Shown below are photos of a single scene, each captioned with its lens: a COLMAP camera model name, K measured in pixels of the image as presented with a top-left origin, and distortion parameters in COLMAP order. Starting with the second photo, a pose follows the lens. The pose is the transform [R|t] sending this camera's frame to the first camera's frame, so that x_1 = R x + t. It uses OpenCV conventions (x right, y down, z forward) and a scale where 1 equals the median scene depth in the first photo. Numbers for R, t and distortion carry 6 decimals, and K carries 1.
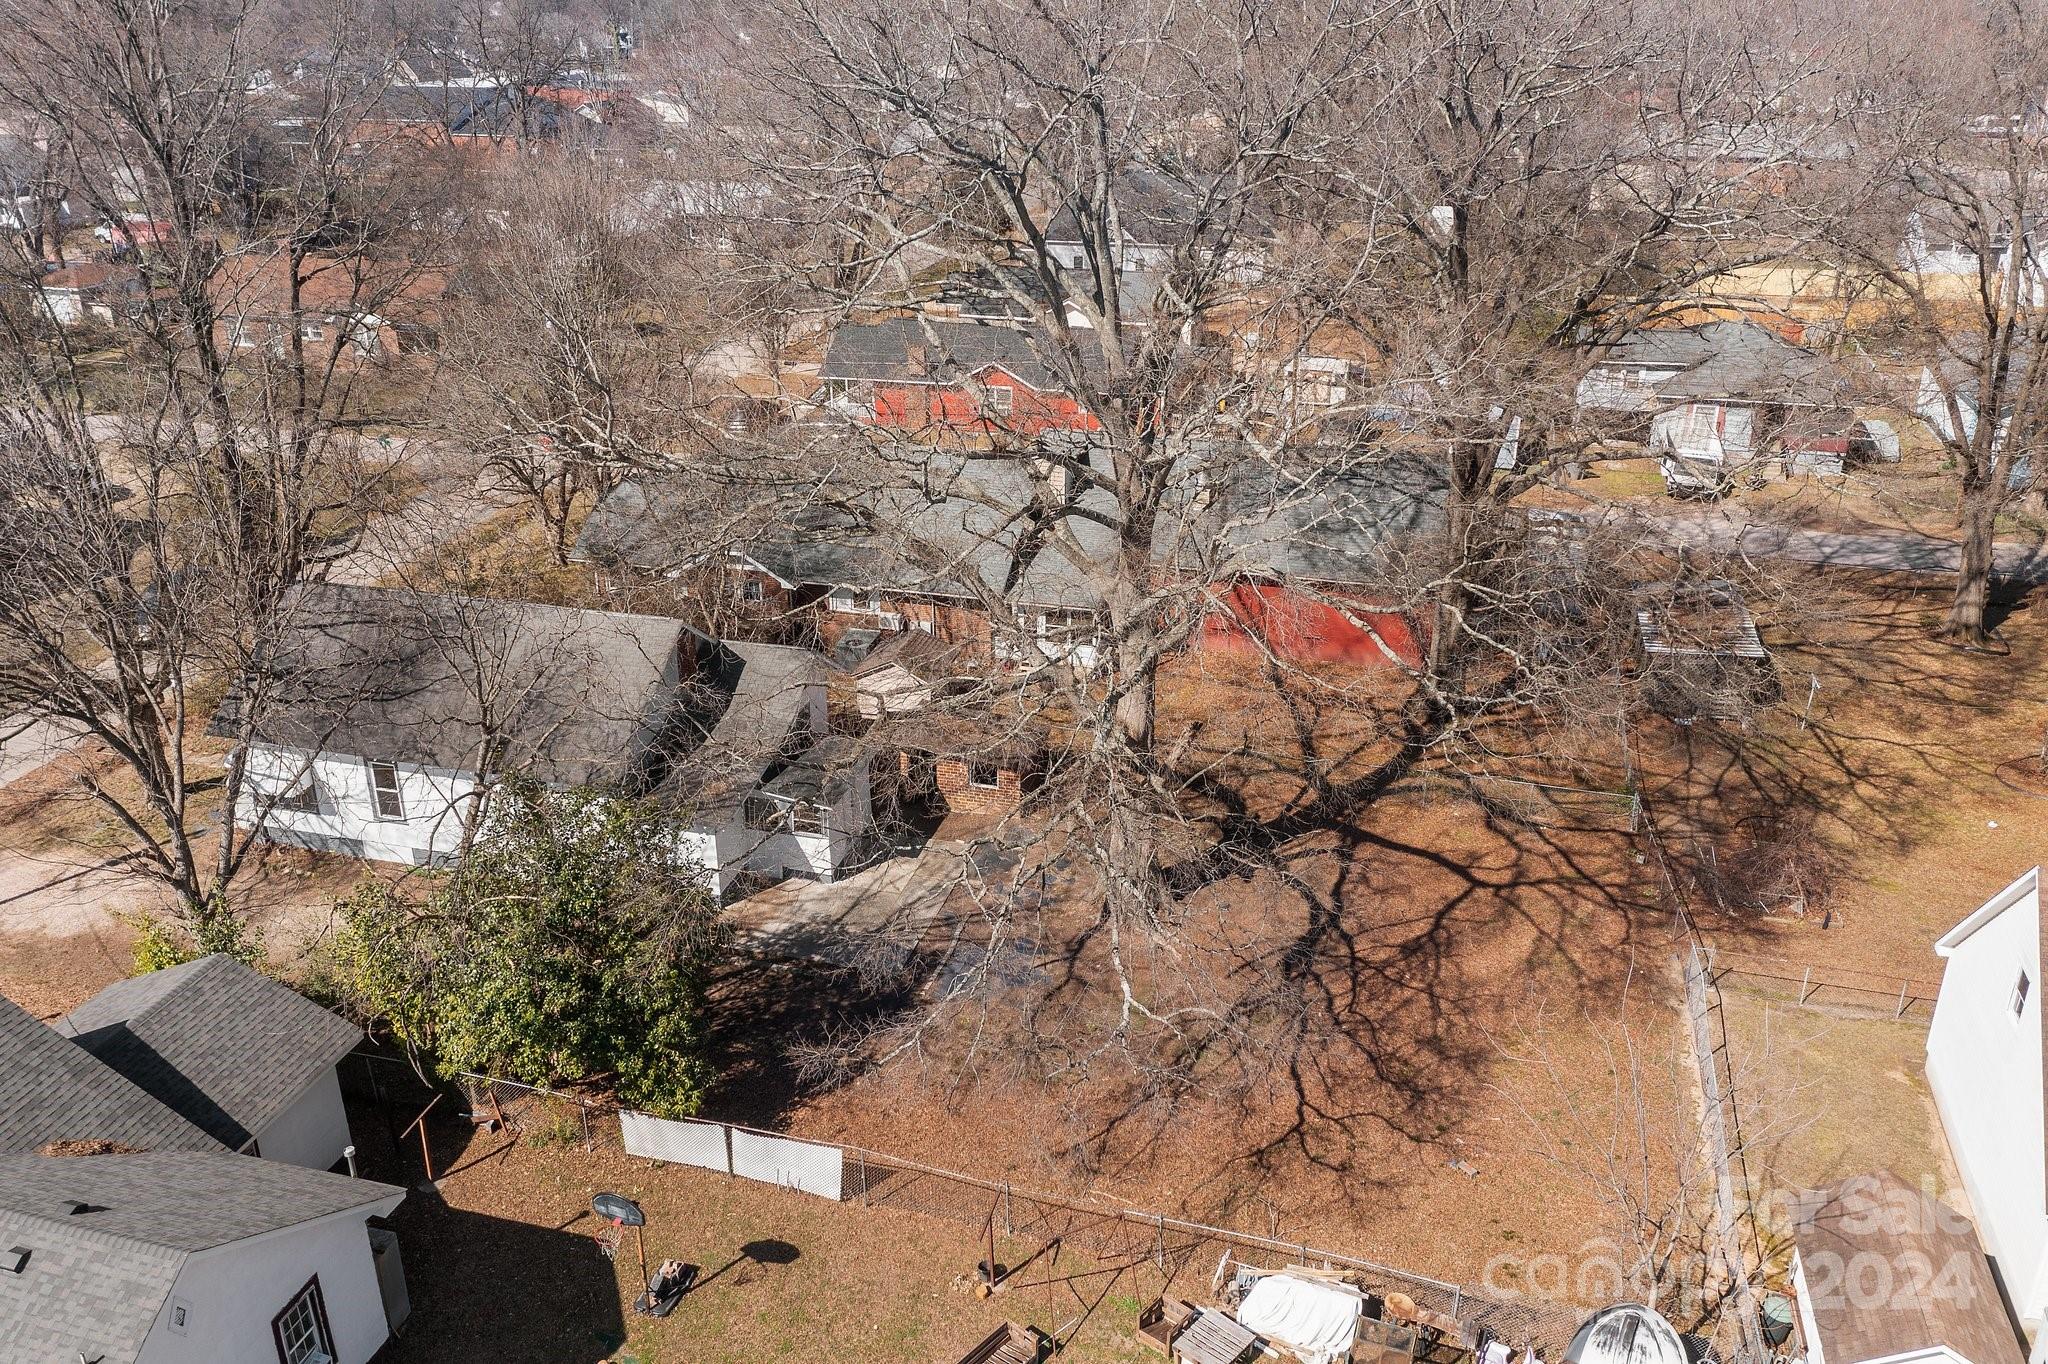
lens RADIAL K [[1619.9, 0, 1020.6], [0, 1619.9, 682.6], [0, 0, 1]] dist [0.005955, 0.007642]
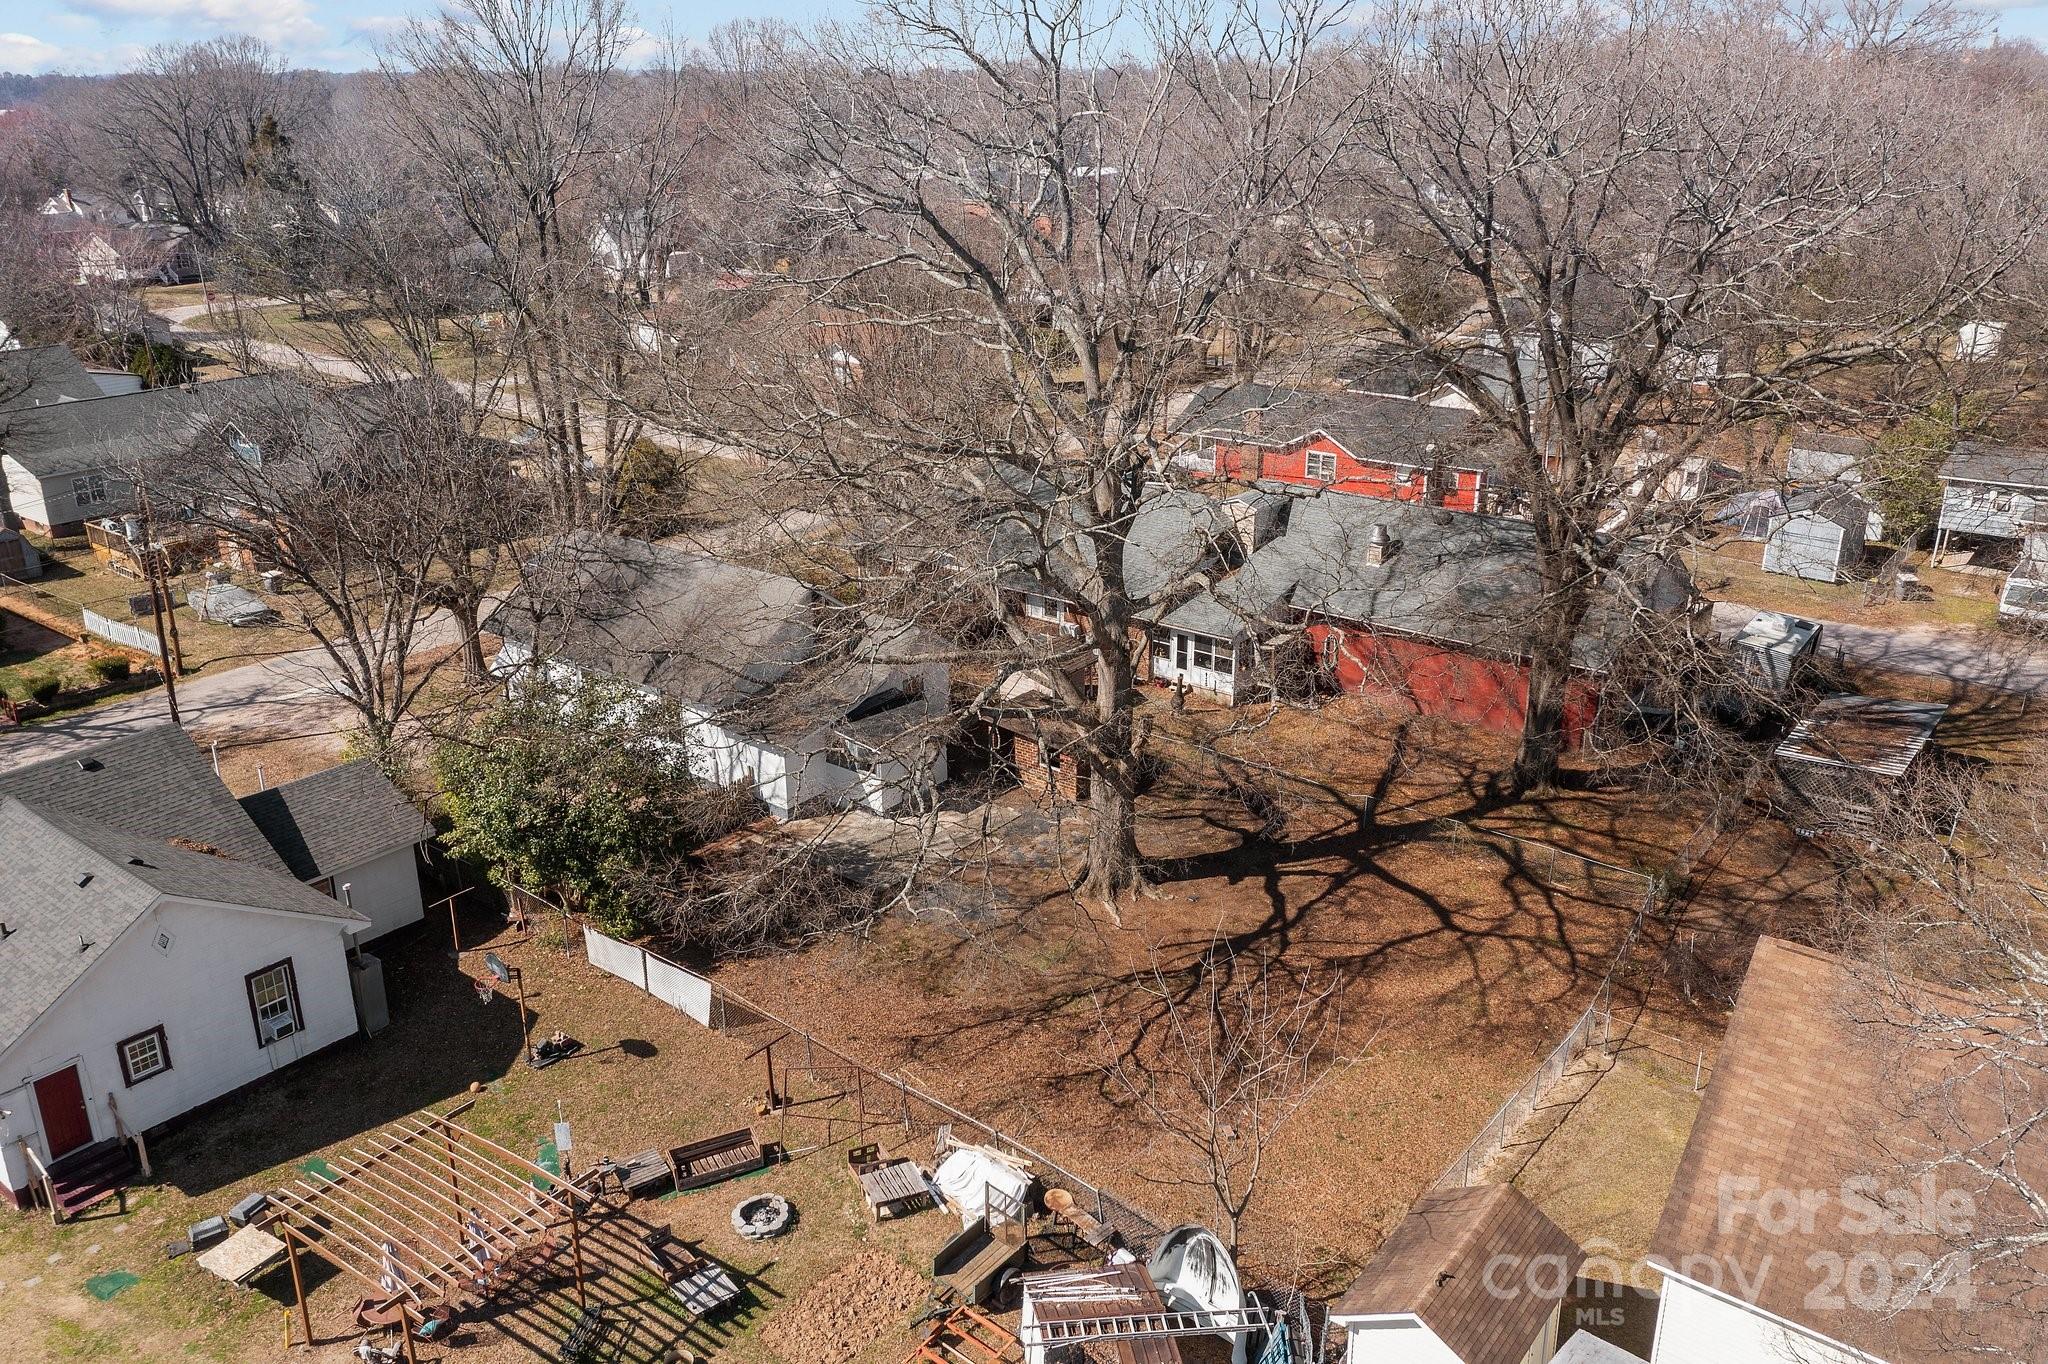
lens RADIAL K [[1619.9, 0, 1033.3], [0, 1619.9, 681.9], [0, 0, 1]] dist [0.005955, 0.007642]
pose [[0.922104, 0.135876, -0.362302, 0.512320], [-0.156009, 0.987393, -0.026756, 0.051964], [0.354099, 0.081194, 0.931677, -0.083290]]
